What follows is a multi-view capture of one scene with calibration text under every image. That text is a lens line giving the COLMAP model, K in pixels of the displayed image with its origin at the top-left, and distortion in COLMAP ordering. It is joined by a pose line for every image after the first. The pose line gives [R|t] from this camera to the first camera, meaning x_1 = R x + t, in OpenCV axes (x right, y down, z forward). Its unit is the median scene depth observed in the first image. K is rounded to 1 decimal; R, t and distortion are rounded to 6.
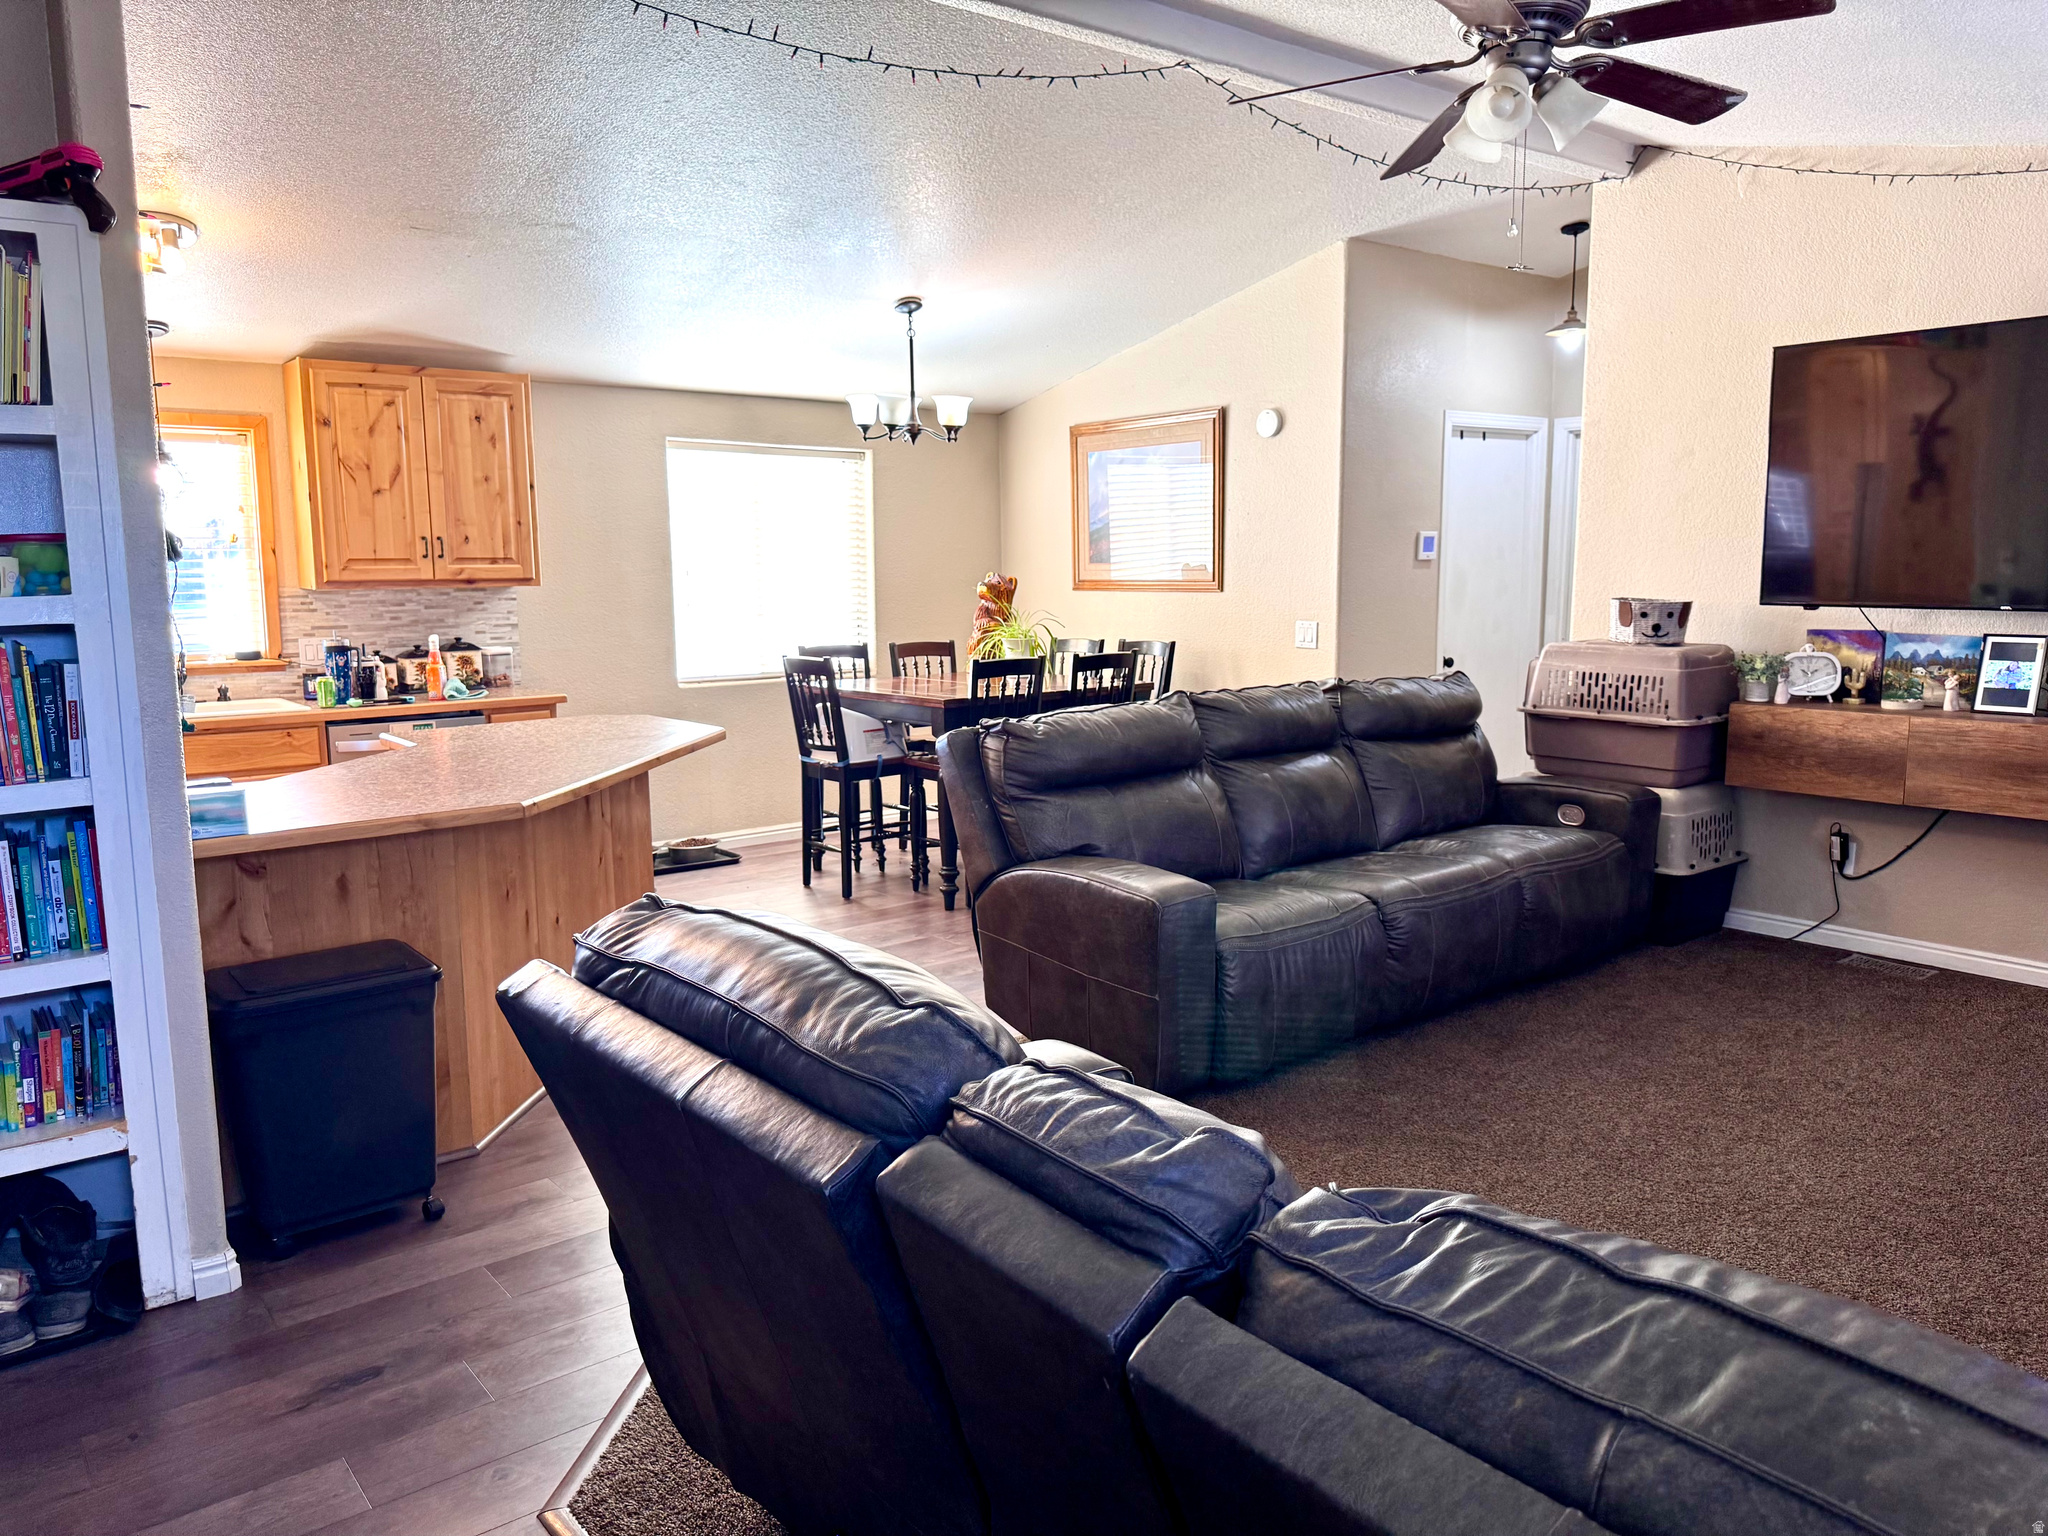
lens RADIAL K [[1440.5, 0, 1024.0], [0, 1440.5, 768.0], [0, 0, 1]] dist [-0.056483, -0.000388]
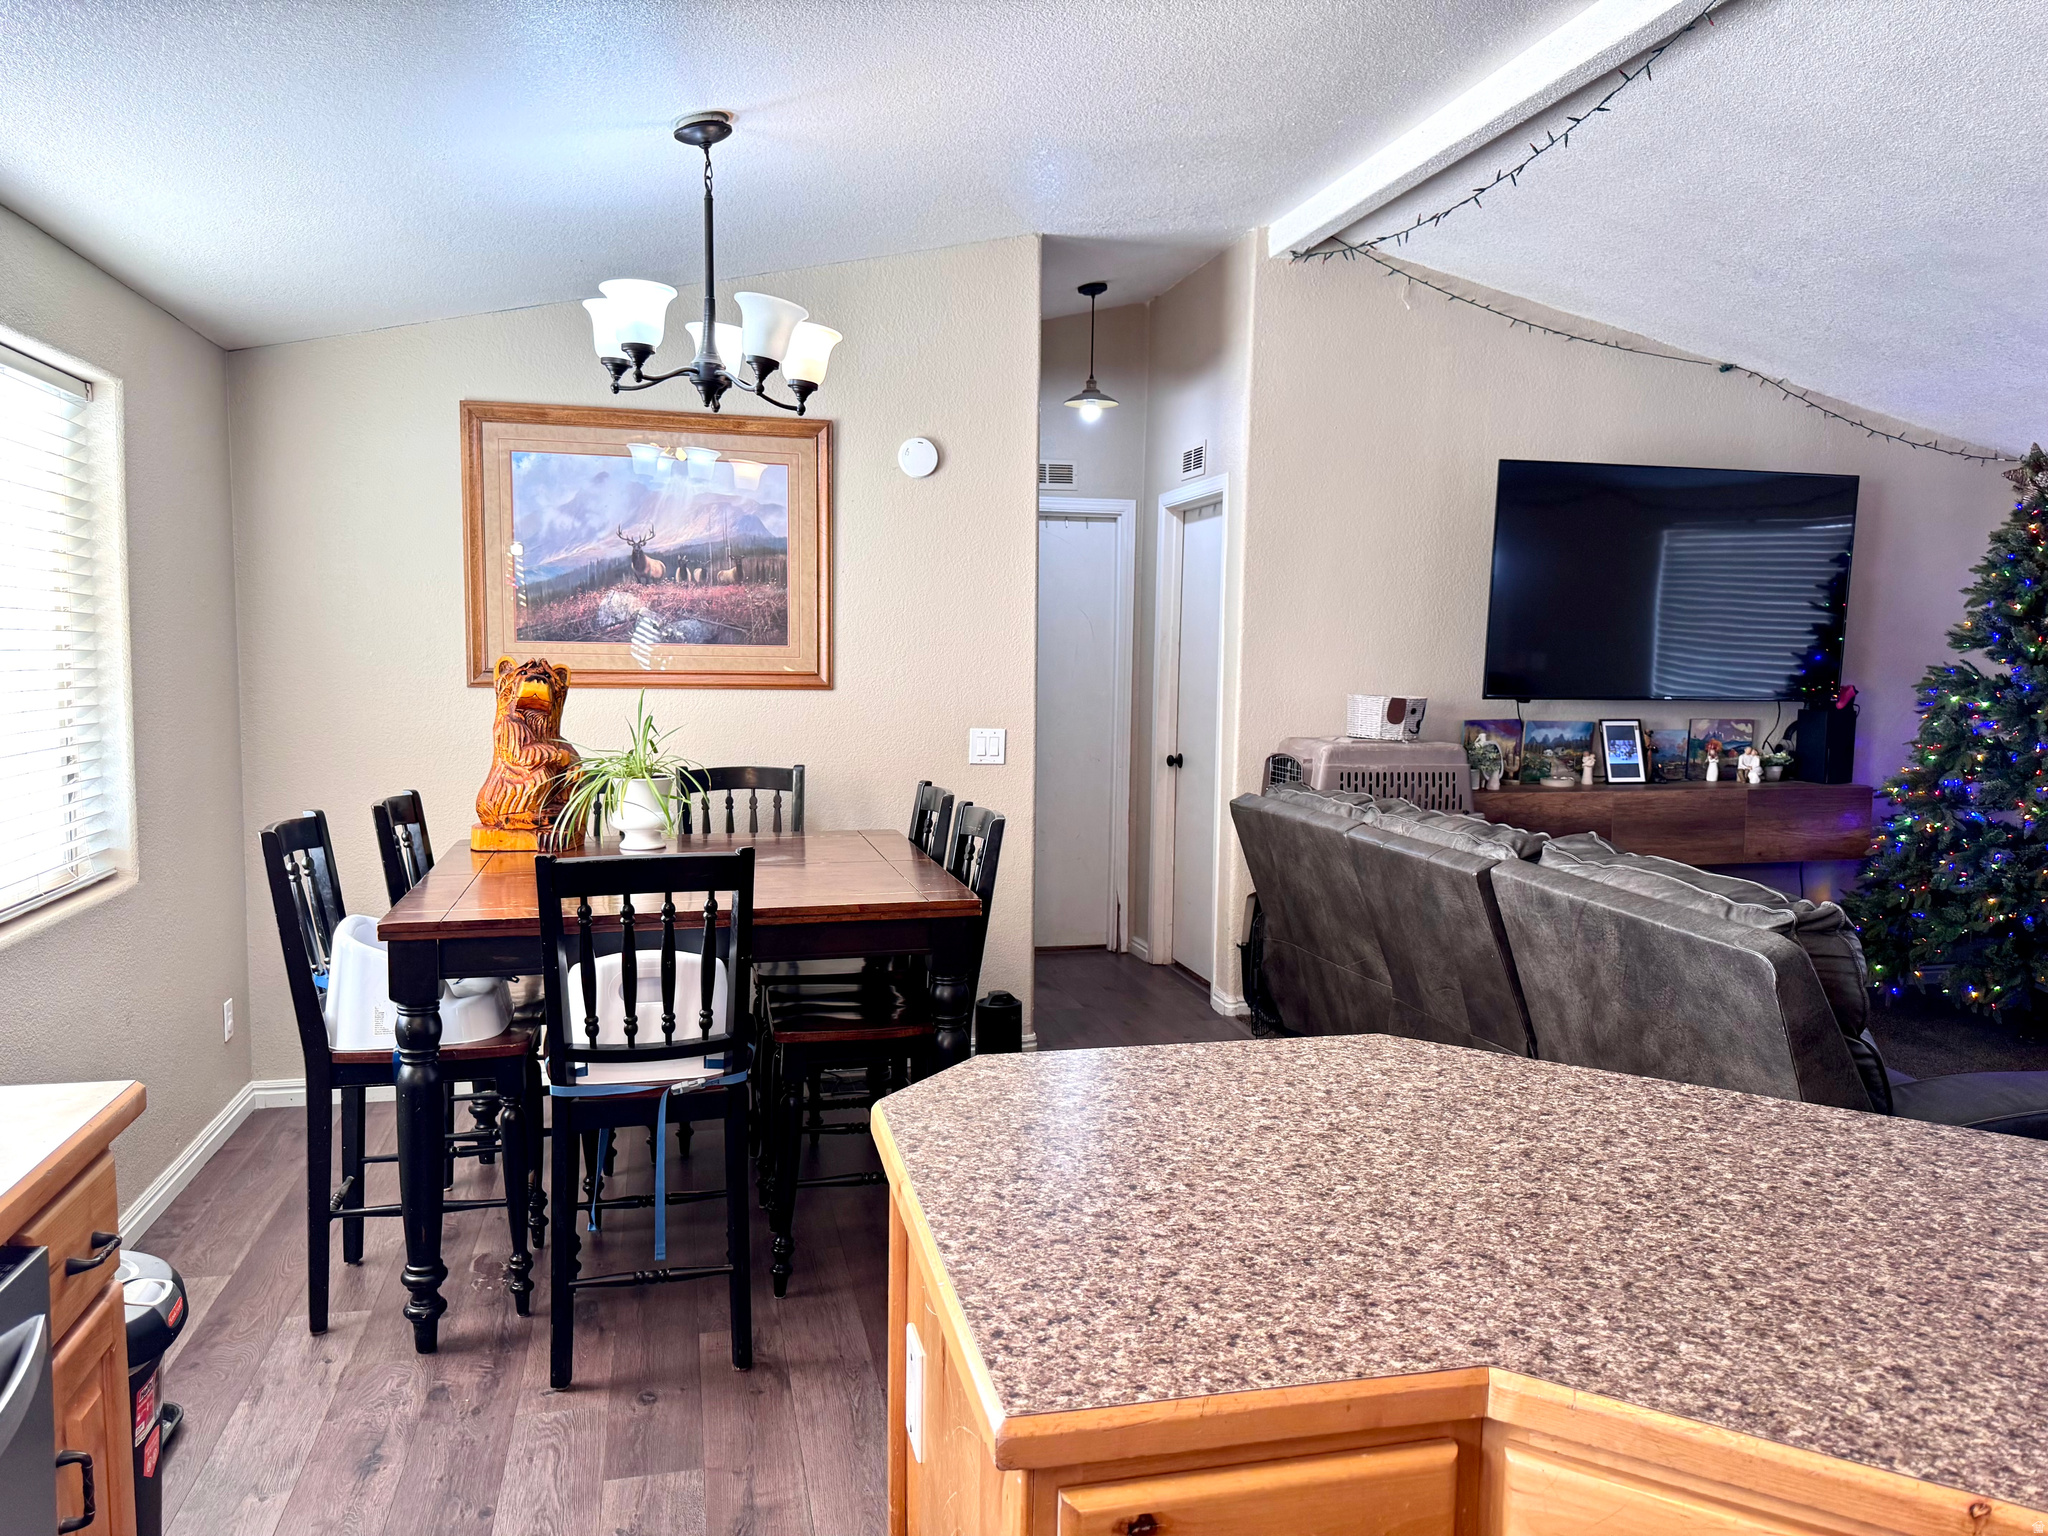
lens RADIAL K [[1433.2, 0, 1024.0], [0, 1433.2, 768.0], [0, 0, 1]] dist [0.104195, -0.174537]
pose [[0.411090, -0.056782, 0.909825, -0.617813], [0.109696, 0.993887, 0.012464, -0.115108], [-0.904971, 0.094680, 0.414805, 0.865392]]
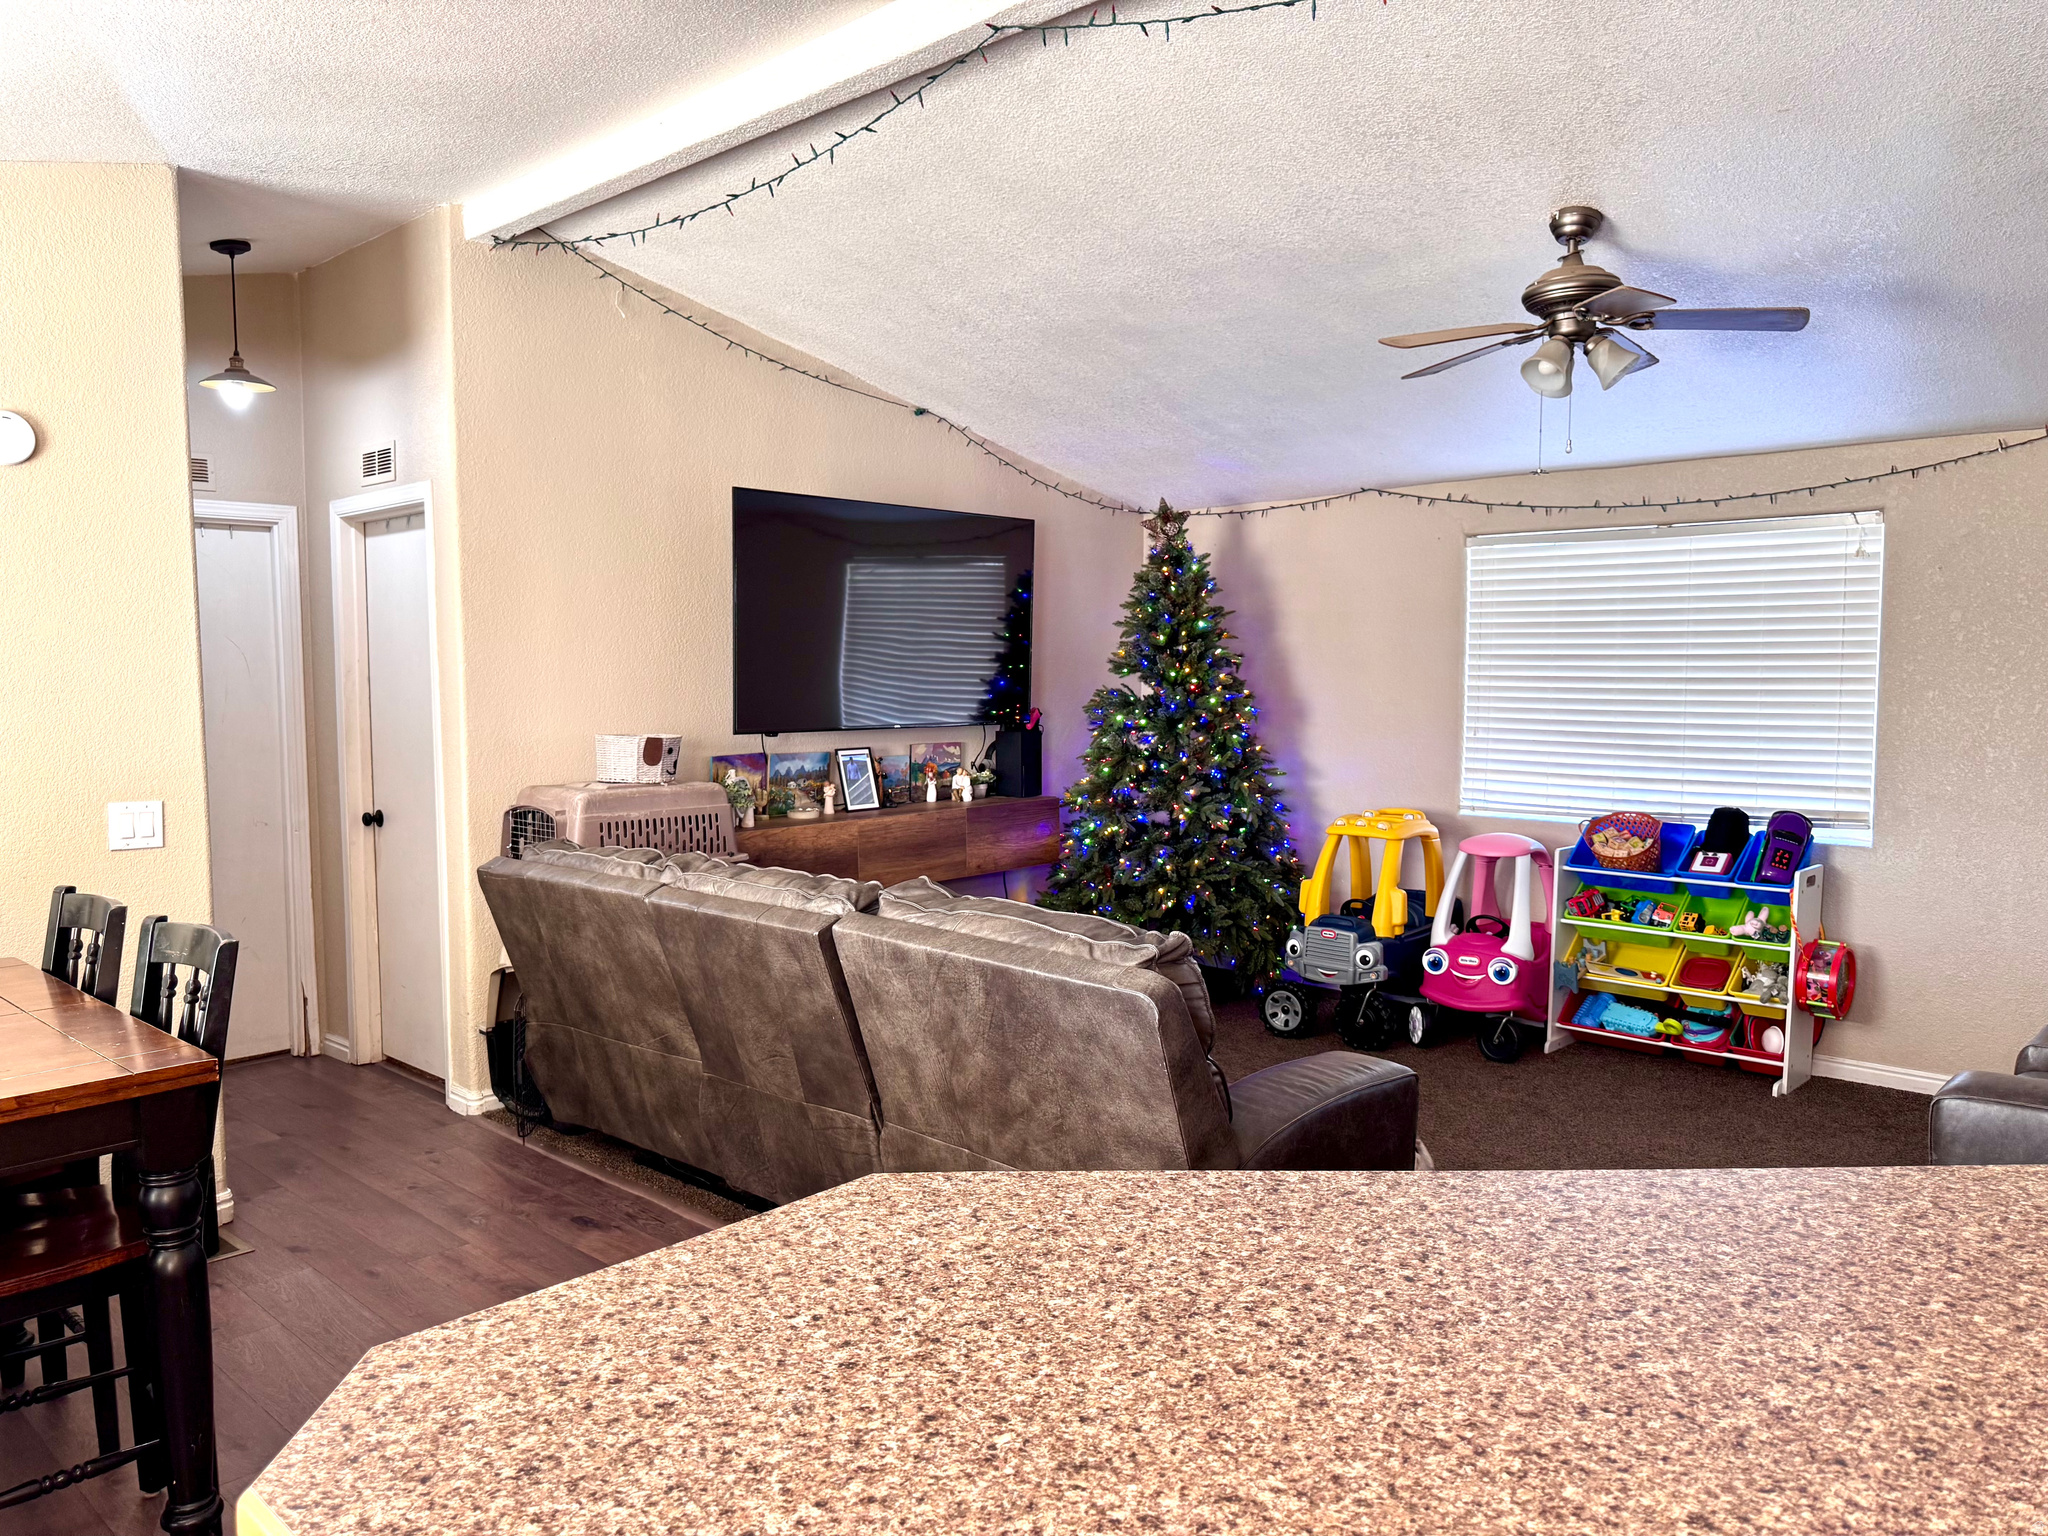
lens RADIAL K [[1428.2, 0, 1016.1], [0, 1428.2, 774.8], [0, 0, 1]] dist [0.164232, -0.329183]
pose [[-0.152616, -0.056425, 0.986674, -0.543850], [0.146434, 0.986058, 0.079040, -0.138711], [-0.977377, 0.156546, -0.142226, 0.952140]]
